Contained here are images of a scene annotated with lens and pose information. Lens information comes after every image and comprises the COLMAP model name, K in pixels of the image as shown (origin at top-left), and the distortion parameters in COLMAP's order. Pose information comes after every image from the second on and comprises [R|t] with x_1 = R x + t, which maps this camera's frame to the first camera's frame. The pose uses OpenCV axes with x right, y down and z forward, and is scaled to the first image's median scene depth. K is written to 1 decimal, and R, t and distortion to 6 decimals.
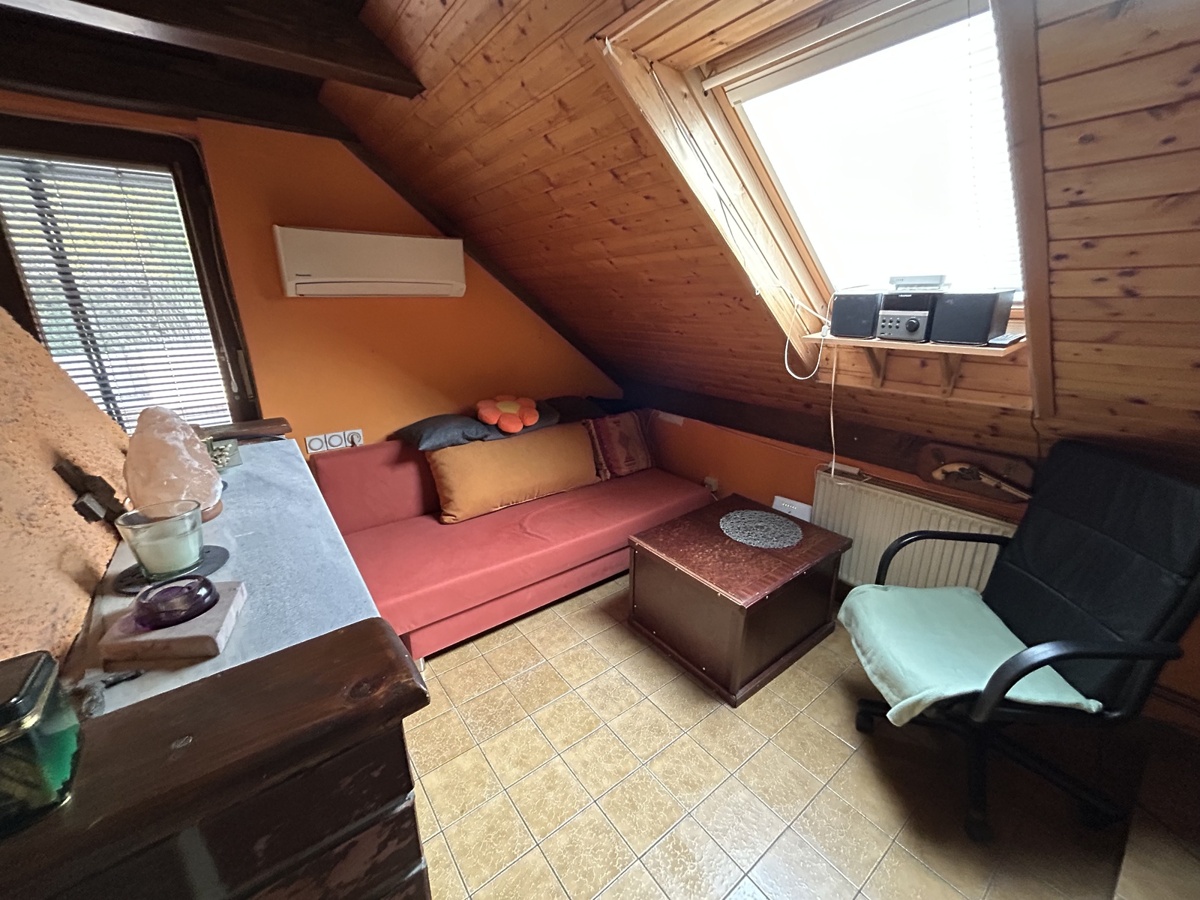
lens RADIAL K [[481.4, 0, 598.6], [0, 481.4, 451.5], [0, 0, 1]] dist [-0.003254, 0.000347]
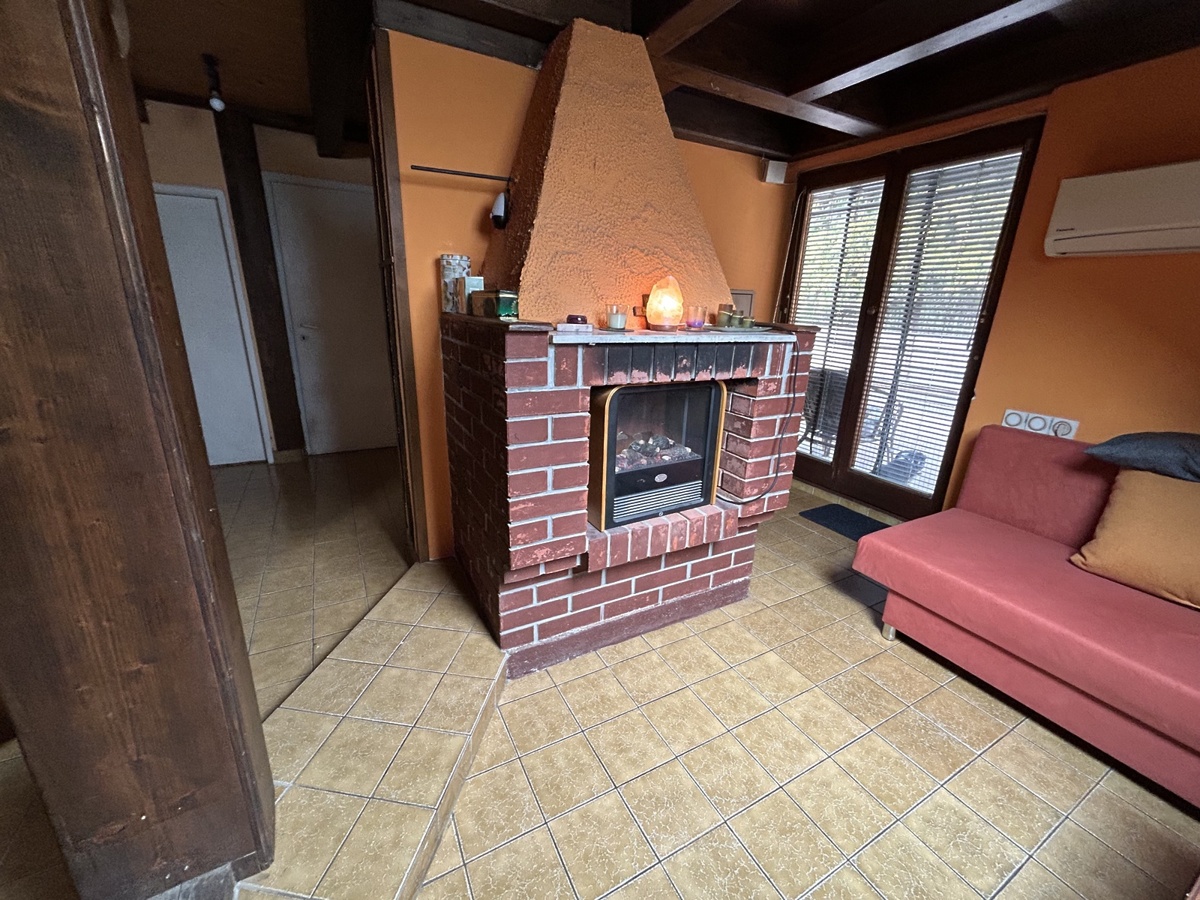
lens RADIAL K [[481.4, 0, 596.1], [0, 481.4, 448.9], [0, 0, 1]] dist [-0.003254, 0.000347]
pose [[-0.150674, 0.290873, -0.944823, 0.508251], [-0.338931, 0.882610, 0.325770, 0.007510], [0.928668, 0.369315, -0.034400, 0.356318]]
